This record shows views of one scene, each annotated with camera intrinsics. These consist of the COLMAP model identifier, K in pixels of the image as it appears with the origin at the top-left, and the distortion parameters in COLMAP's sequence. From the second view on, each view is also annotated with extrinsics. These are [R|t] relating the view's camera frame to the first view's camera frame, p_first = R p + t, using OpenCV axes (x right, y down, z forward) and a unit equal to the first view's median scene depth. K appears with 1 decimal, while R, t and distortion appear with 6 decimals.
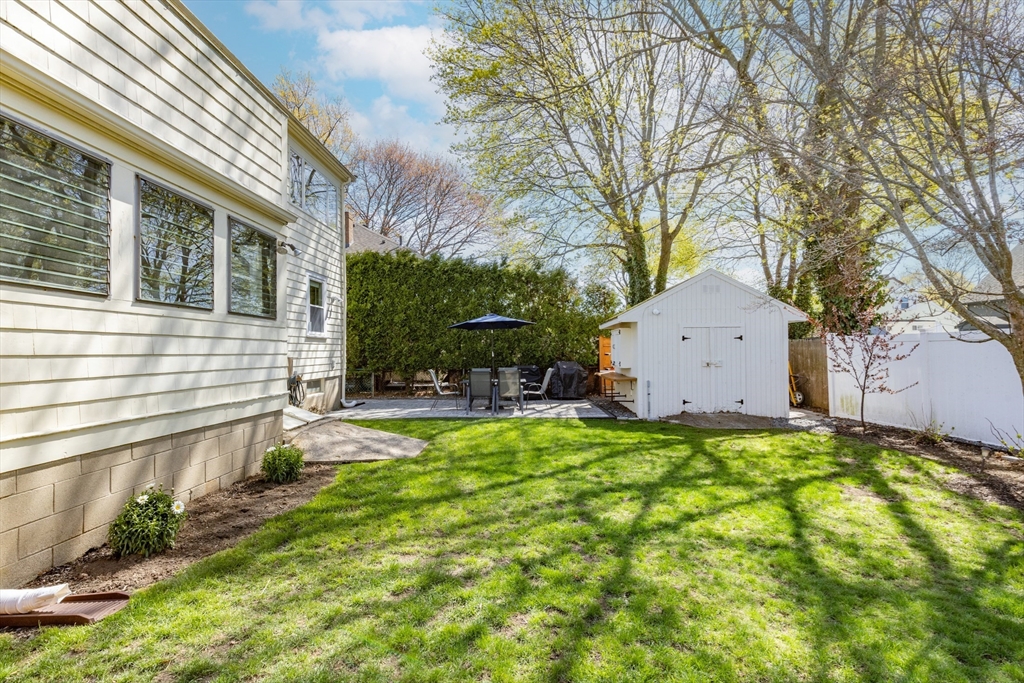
lens RADIAL K [[459.4, 0, 506.5], [0, 459.4, 343.0], [0, 0, 1]] dist [0.002515, 0.000507]
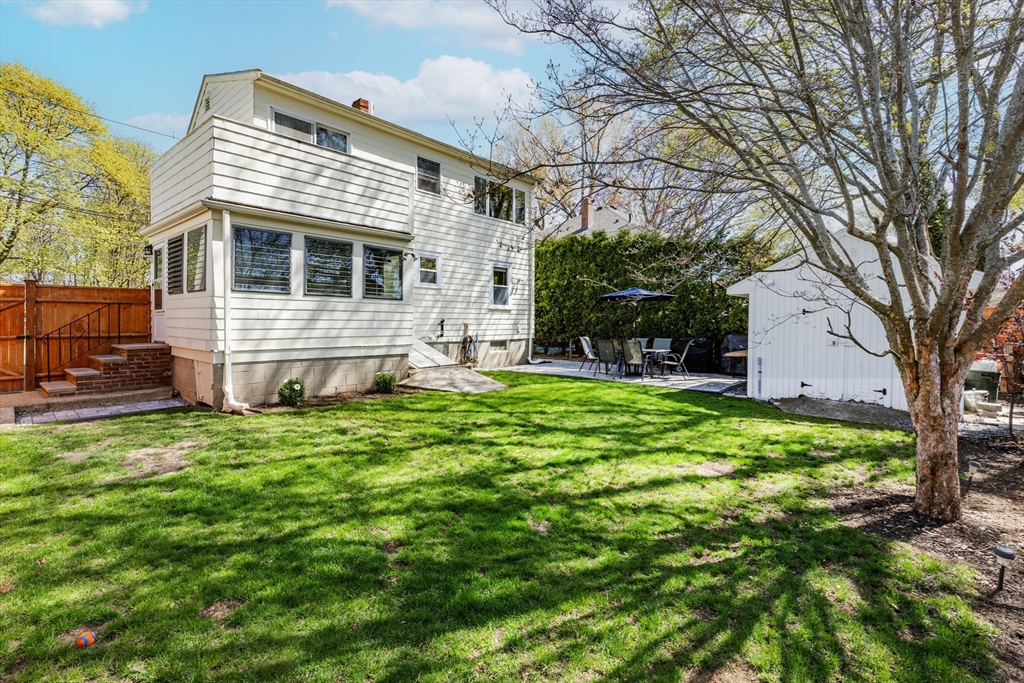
lens RADIAL K [[459.3, 0, 513.4], [0, 459.3, 323.5], [0, 0, 1]] dist [0.001281, 0.000074]
pose [[0.781538, 0.023137, -0.623429, 1.035030], [-0.007510, 0.999589, 0.027683, -0.017123], [0.623813, -0.016953, 0.781390, -0.064320]]
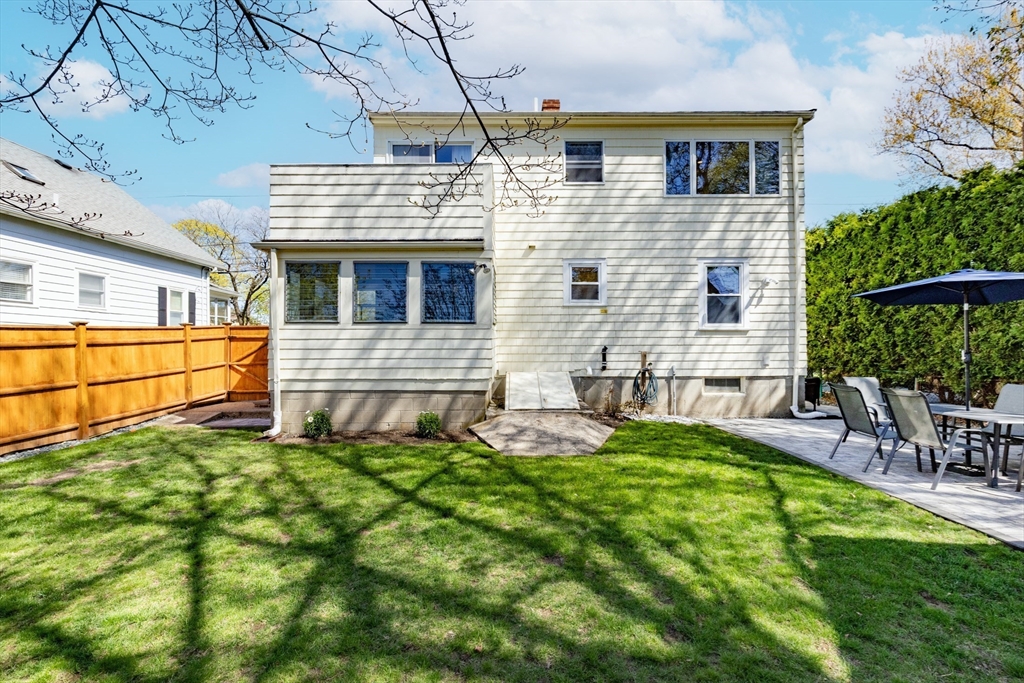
lens RADIAL K [[462.5, 0, 528.8], [0, 462.5, 343.8], [0, 0, 1]] dist [0.000919, 0.000089]
pose [[0.056183, 0.005567, -0.998405, 1.036484], [0.019258, 0.999792, 0.006659, 0.003342], [0.998235, -0.019602, 0.056064, 1.287606]]
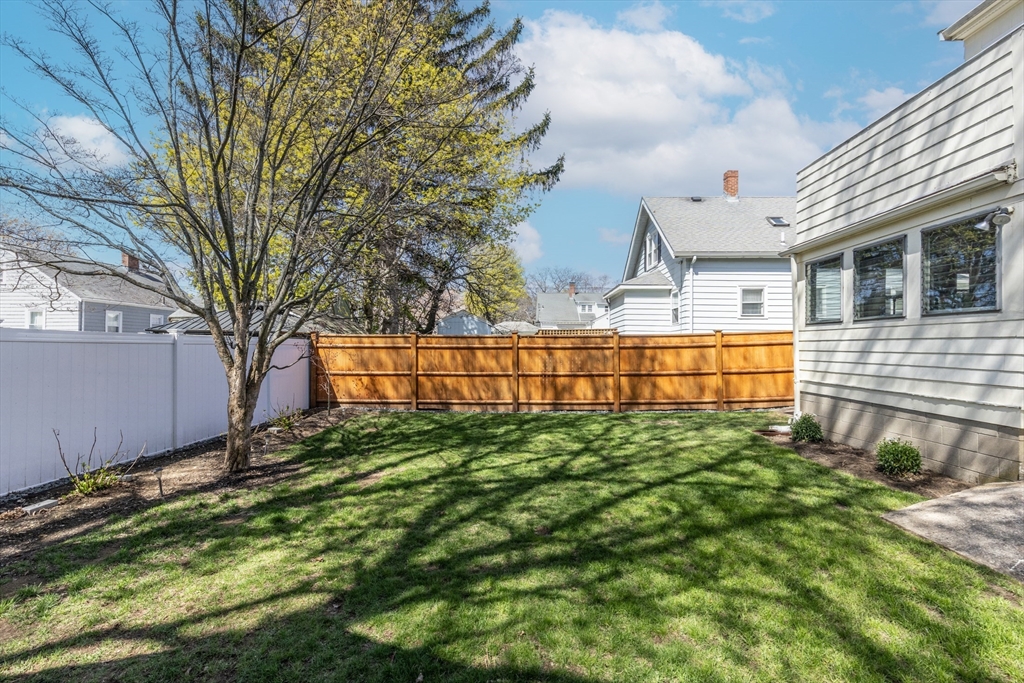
lens RADIAL K [[459.4, 0, 506.5], [0, 459.4, 343.0], [0, 0, 1]] dist [0.002515, 0.000507]
pose [[-0.999946, 0.009883, -0.003340, 0.429449], [0.009958, 0.999684, -0.023075, 0.016514], [0.003111, -0.023107, -0.999728, 2.154345]]
